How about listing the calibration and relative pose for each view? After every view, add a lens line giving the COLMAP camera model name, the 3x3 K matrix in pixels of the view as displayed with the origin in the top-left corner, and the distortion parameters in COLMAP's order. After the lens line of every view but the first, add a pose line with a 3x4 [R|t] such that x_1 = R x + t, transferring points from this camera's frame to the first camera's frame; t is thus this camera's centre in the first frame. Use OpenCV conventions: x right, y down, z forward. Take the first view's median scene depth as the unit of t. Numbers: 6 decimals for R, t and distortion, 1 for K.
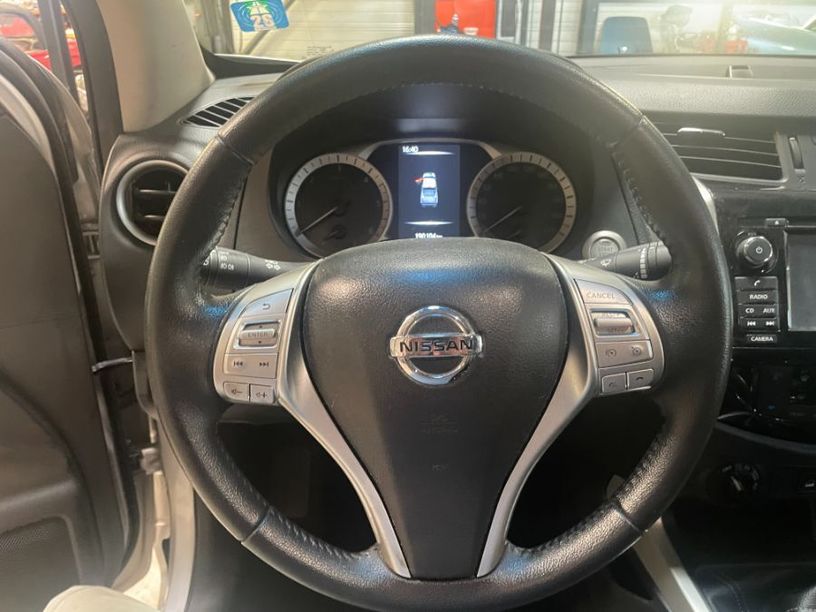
lens RADIAL K [[619.1, 0, 418.0], [0, 619.1, 320.4], [0, 0, 1]] dist [0.097563, -0.127865]
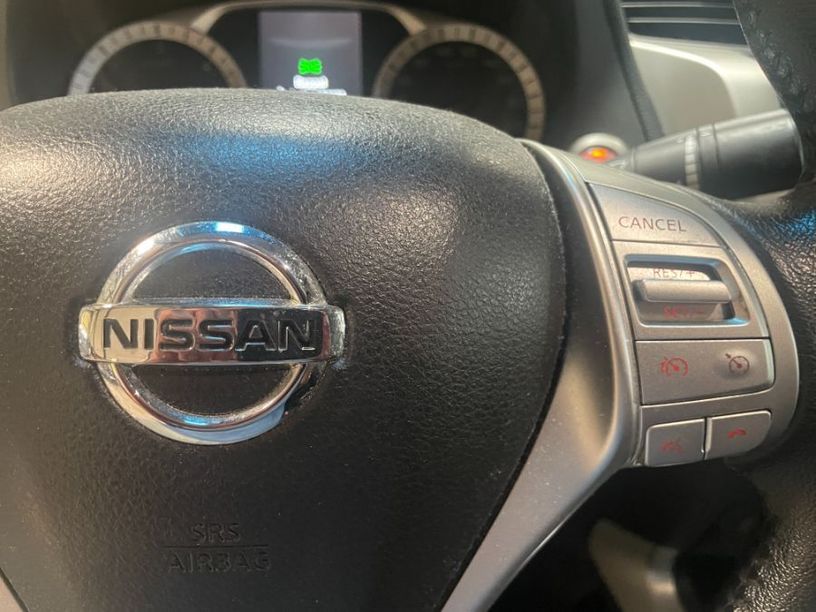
lens RADIAL K [[619.1, 0, 385.8], [0, 619.1, 314.7], [0, 0, 1]] dist [0.097563, -0.127865]
pose [[0.995963, 0.038956, 0.080877, 0.091011], [-0.038736, 0.999240, -0.004284, 0.027124], [-0.080983, 0.001134, 0.996715, 0.608000]]
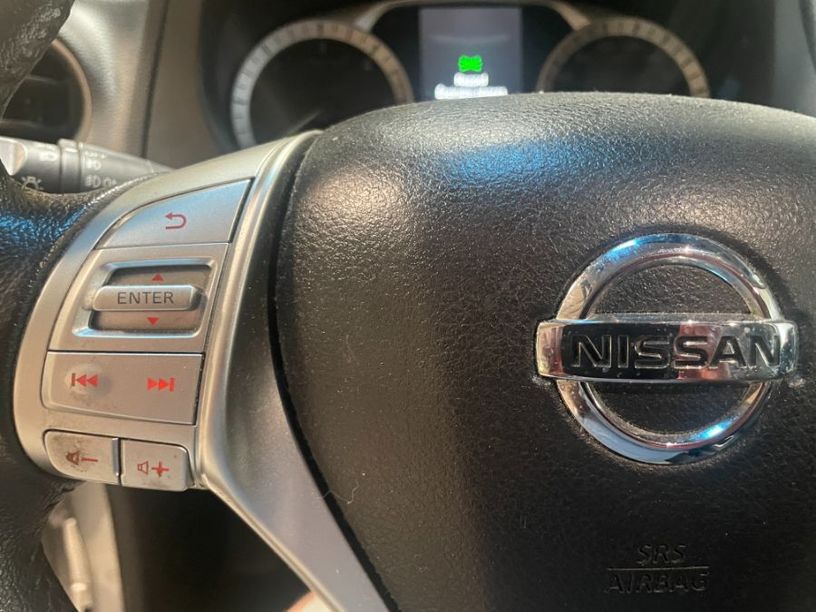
lens RADIAL K [[619.1, 0, 404.1], [0, 619.1, 306.8], [0, 0, 1]] dist [0.097563, -0.127865]
pose [[0.996884, 0.035255, 0.070571, -0.136860], [-0.035046, 0.999377, -0.004208, 0.023490], [-0.070676, 0.001722, 0.997498, 0.635886]]
